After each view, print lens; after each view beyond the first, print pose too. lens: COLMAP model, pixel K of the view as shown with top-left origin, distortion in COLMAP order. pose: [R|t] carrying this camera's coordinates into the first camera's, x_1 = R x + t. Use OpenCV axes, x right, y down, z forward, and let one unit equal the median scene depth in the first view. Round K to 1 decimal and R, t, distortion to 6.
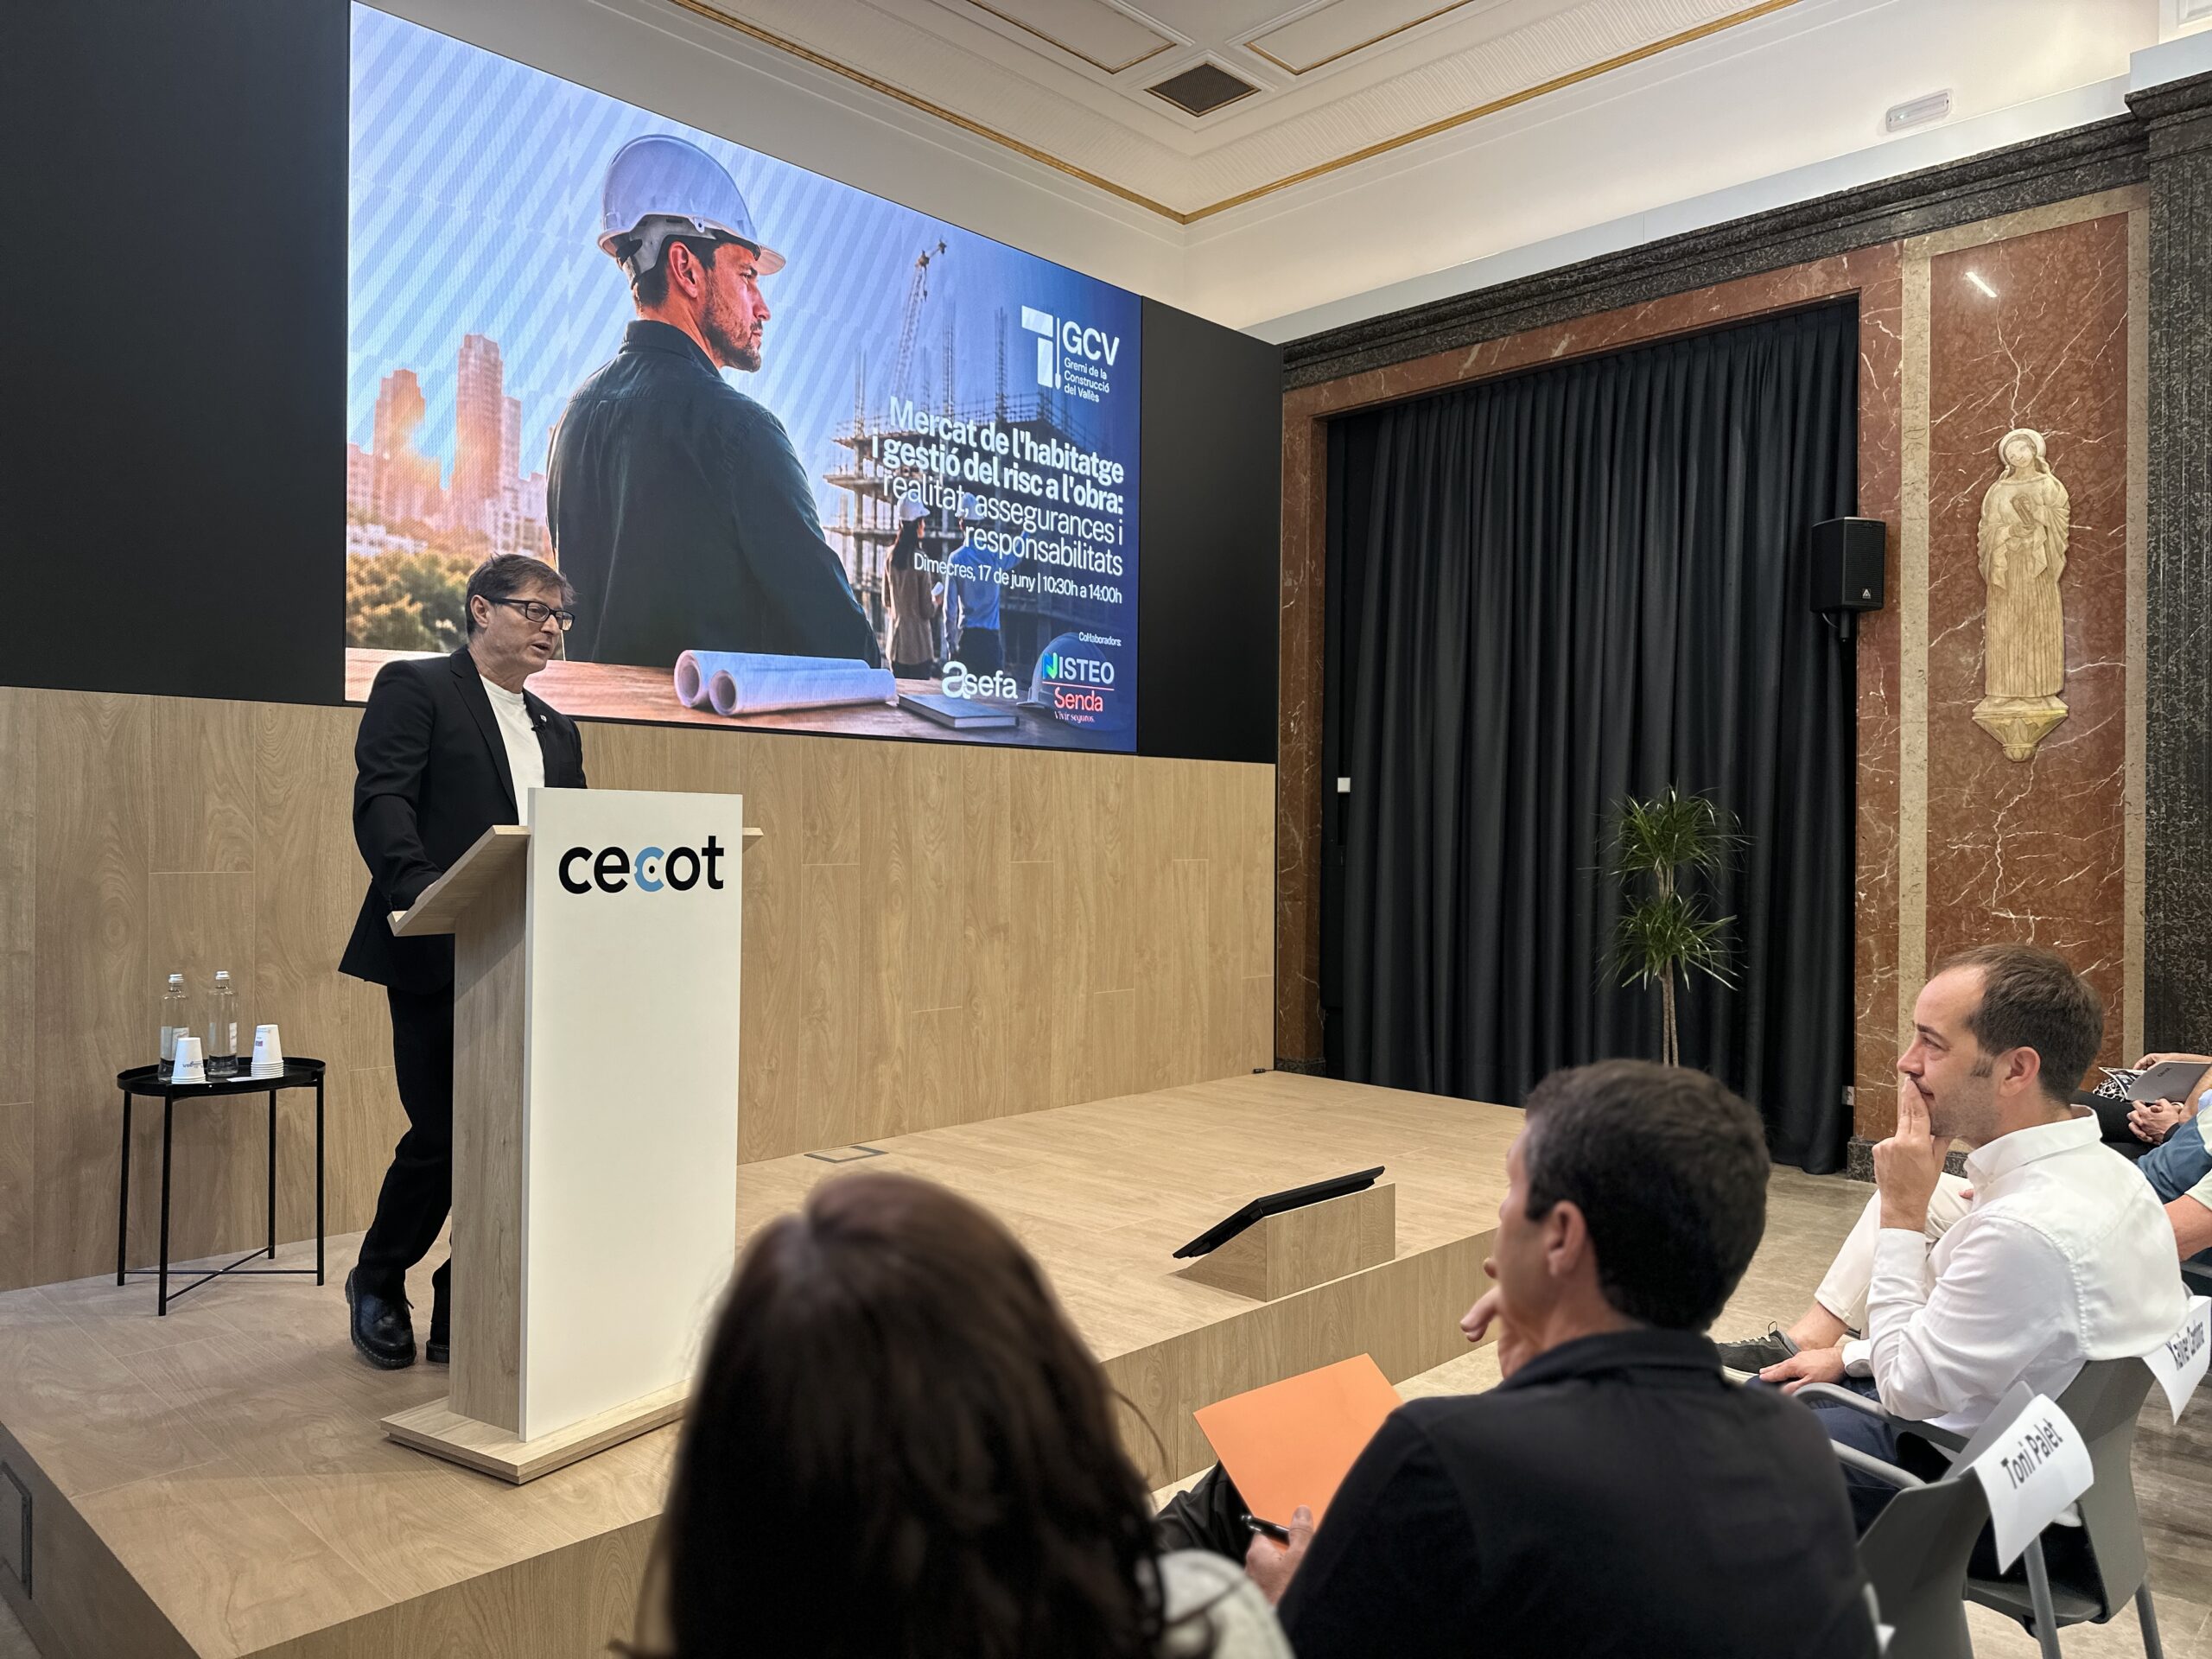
lens RADIAL K [[1591.9, 0, 1106.0], [0, 1591.9, 829.5], [0, 0, 1]] dist [0.035171, -0.001753]
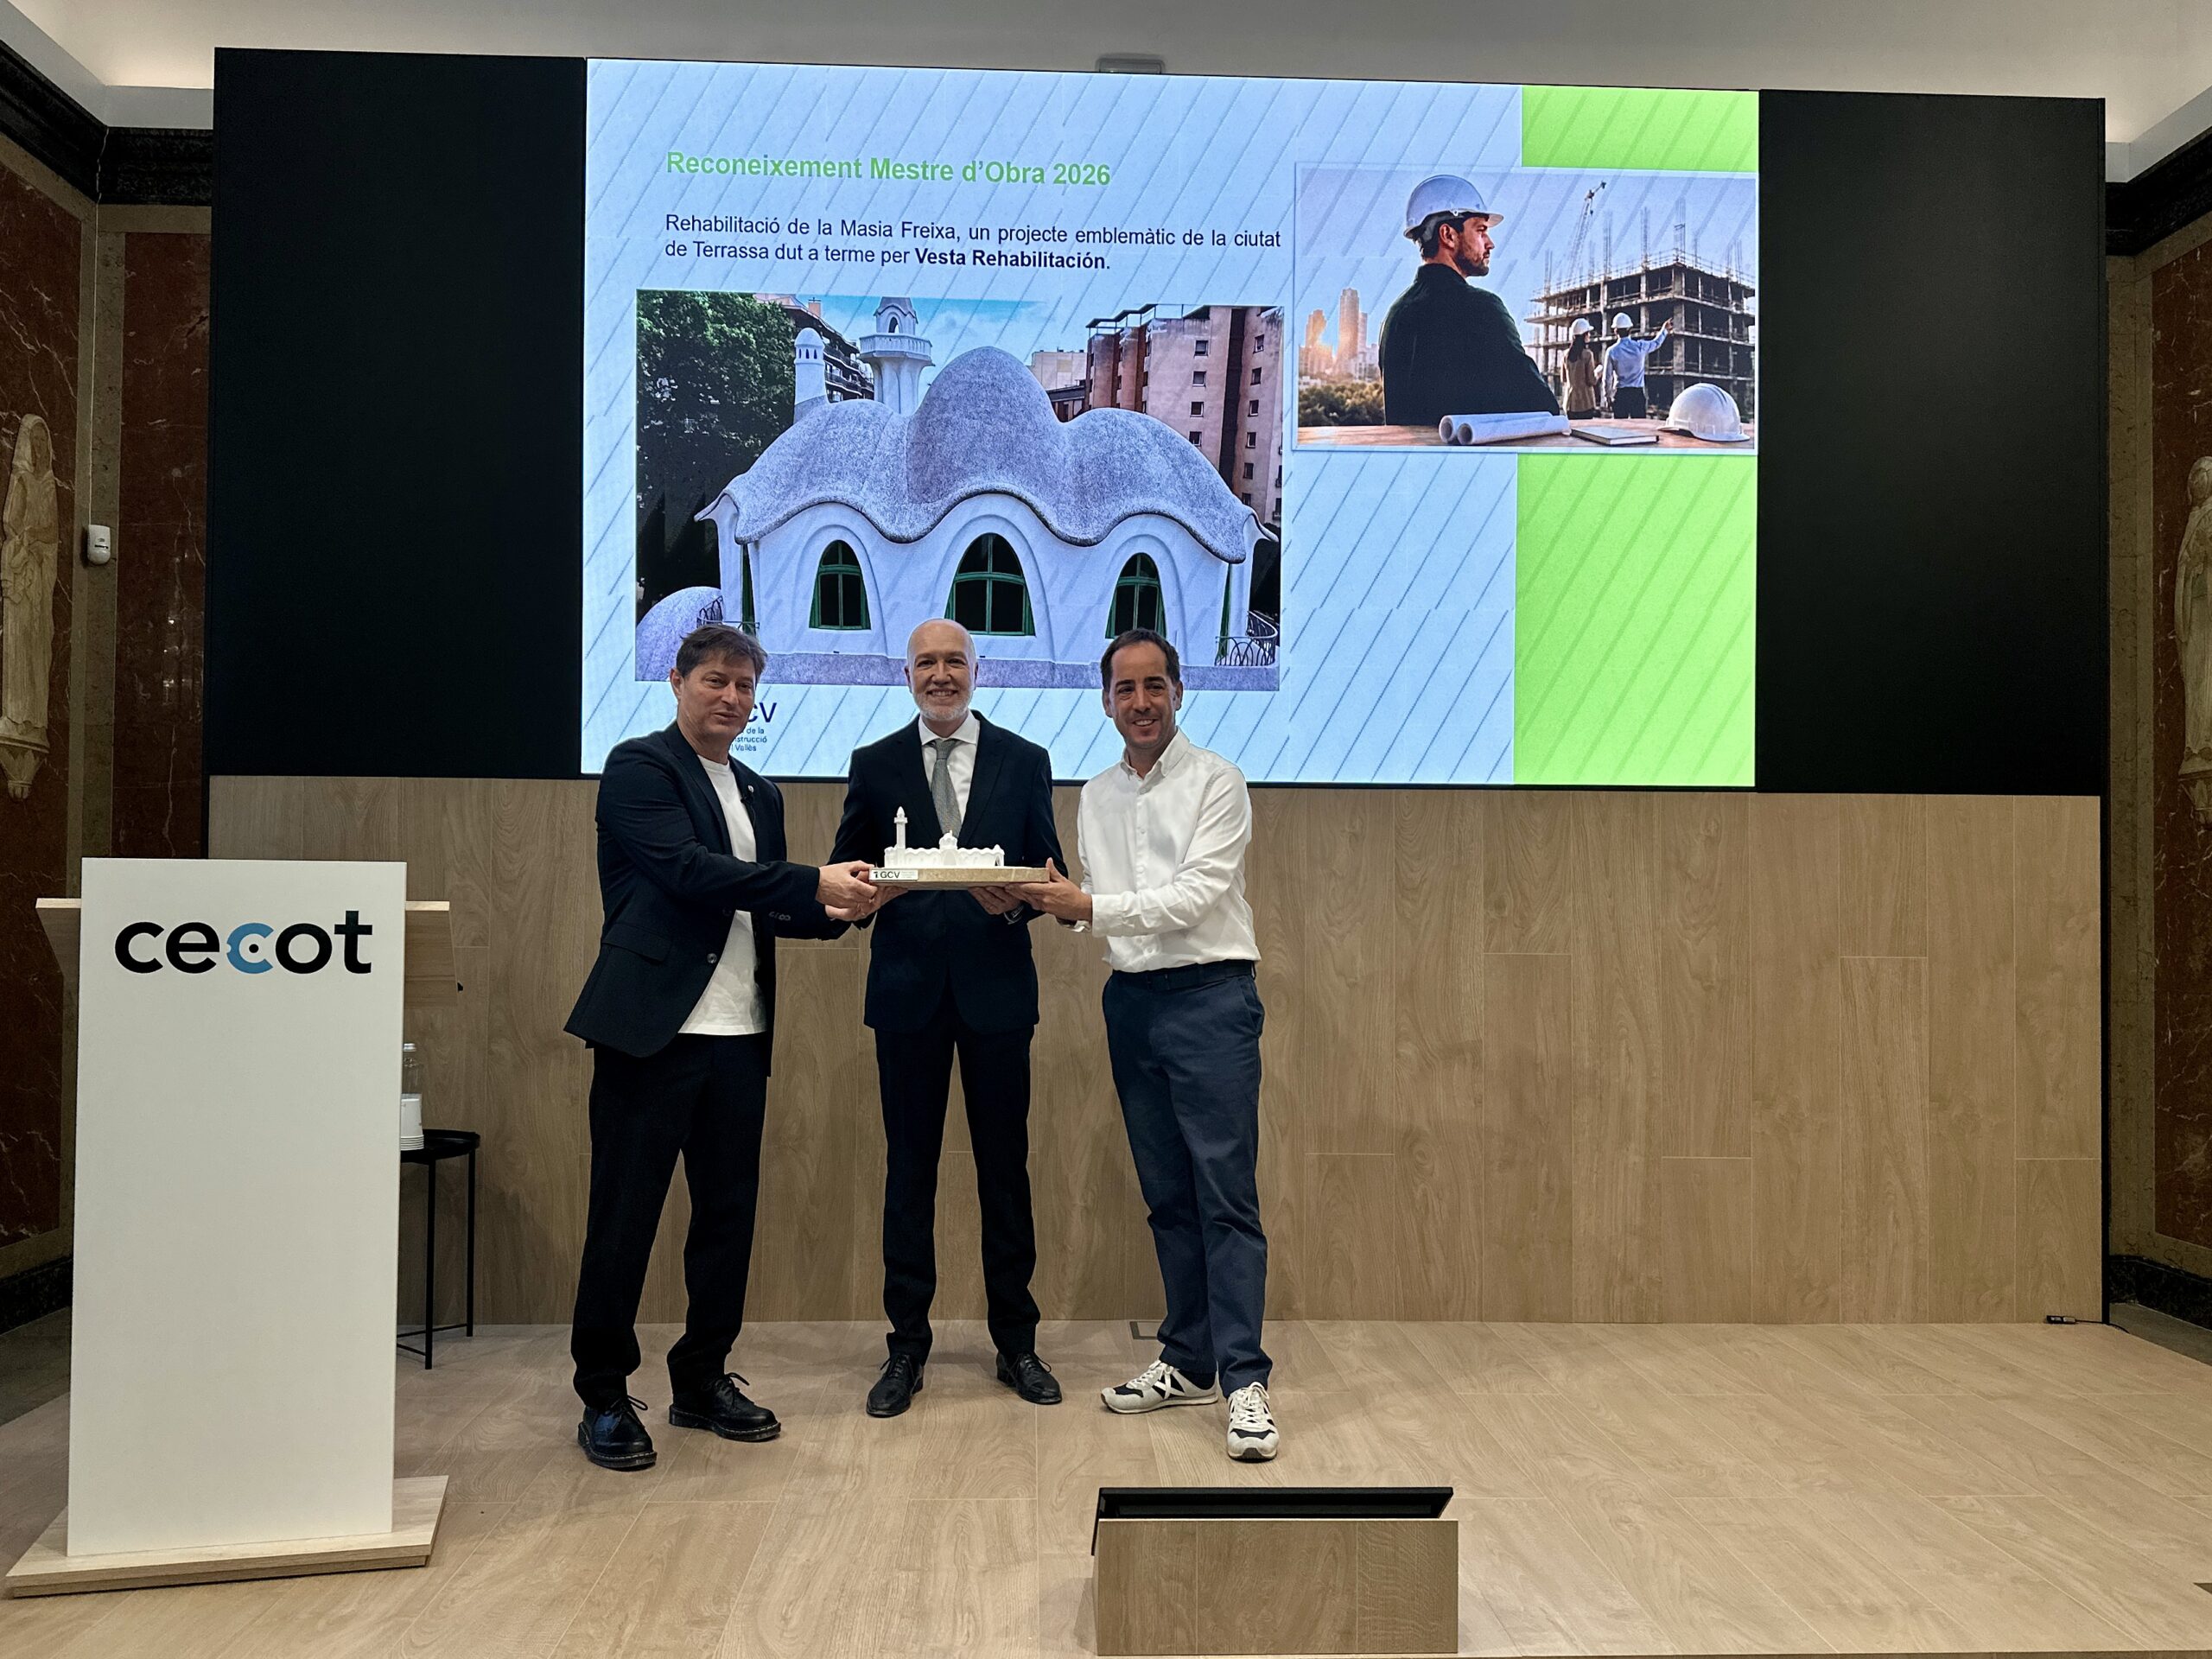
lens RADIAL K [[1884.1, 0, 1101.2], [0, 1884.1, 853.0], [0, 0, 1]] dist [0.081678, -0.141322]
pose [[0.710803, -0.018998, -0.703135, 0.434230], [-0.002344, 0.999566, -0.029377, 0.001081], [0.703387, 0.022529, 0.710450, 0.315389]]
